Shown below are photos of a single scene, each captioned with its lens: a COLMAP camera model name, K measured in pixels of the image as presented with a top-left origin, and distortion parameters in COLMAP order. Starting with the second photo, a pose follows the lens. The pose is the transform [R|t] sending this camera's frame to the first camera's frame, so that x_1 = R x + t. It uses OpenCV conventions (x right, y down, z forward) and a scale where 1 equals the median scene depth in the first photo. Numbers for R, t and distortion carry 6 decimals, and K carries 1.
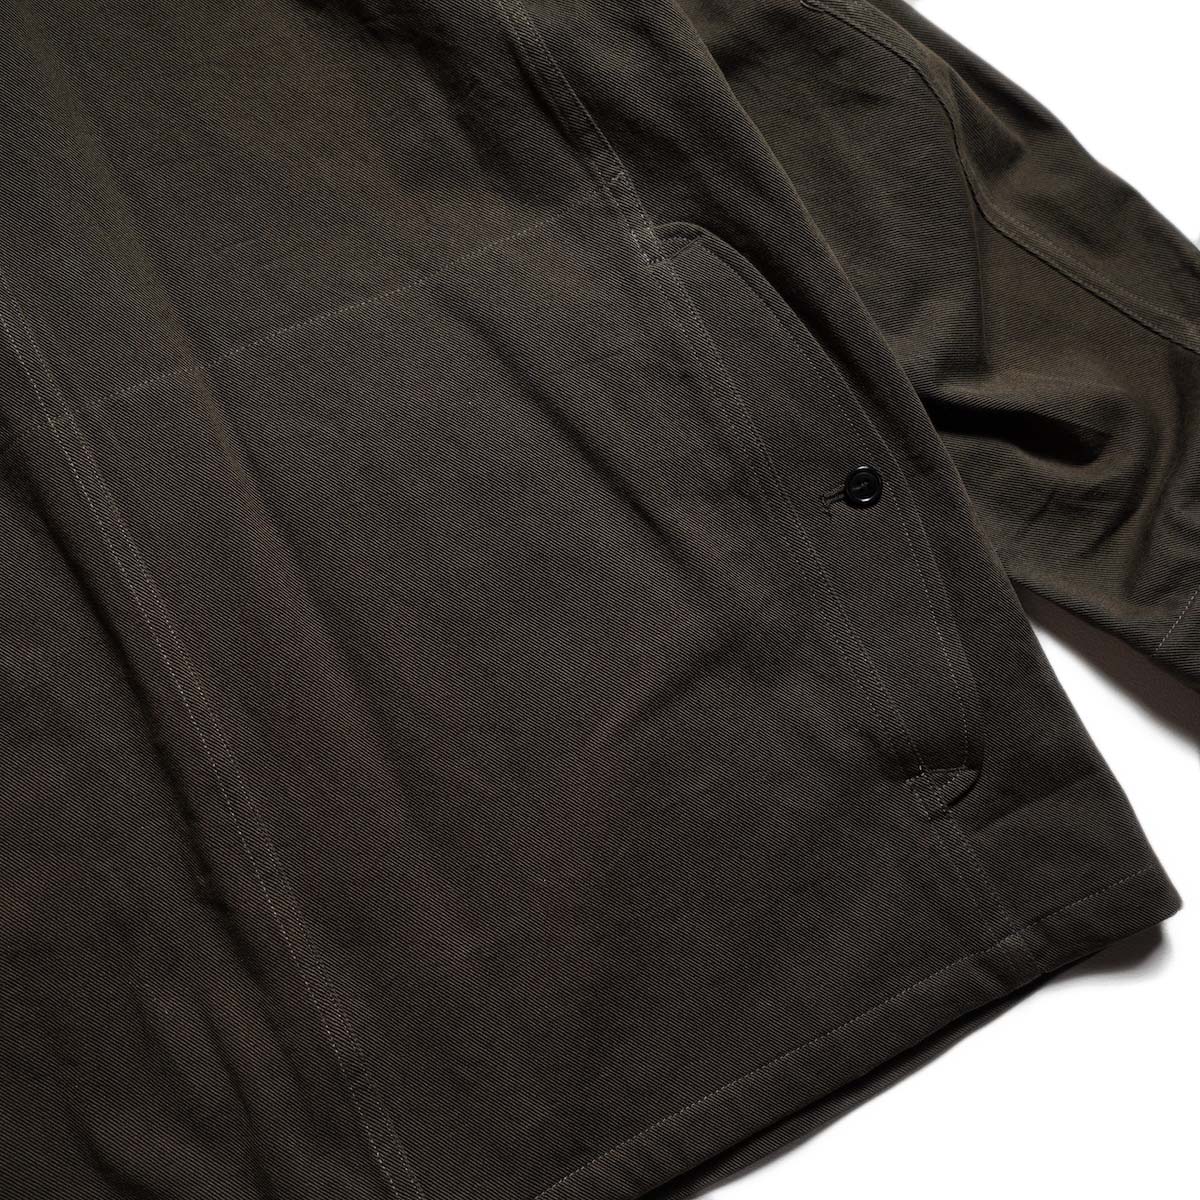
lens RADIAL K [[1438.4, 0, 600.0], [0, 1438.4, 600.0], [0, 0, 1]] dist [-0.015937, 0.006867]
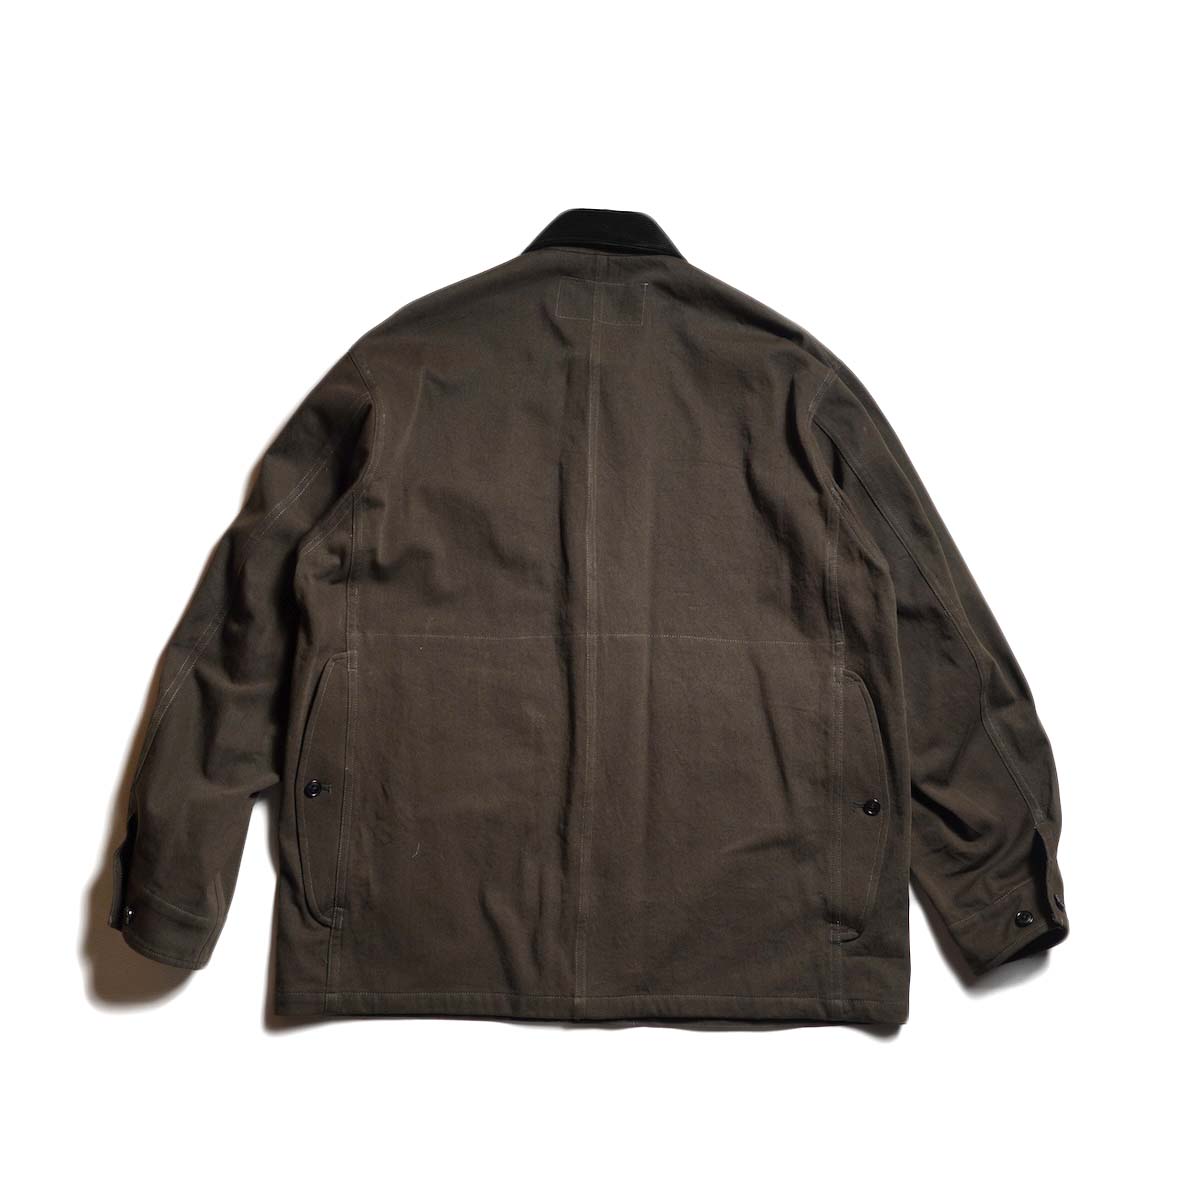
lens RADIAL K [[1438.4, 0, 600.0], [0, 1438.4, 600.0], [0, 0, 1]] dist [-0.015937, 0.006867]
pose [[0.882799, 0.453726, -0.121650, -0.083103], [-0.449659, 0.891140, 0.060632, -0.332135], [0.135917, 0.001175, 0.990720, -1.449972]]
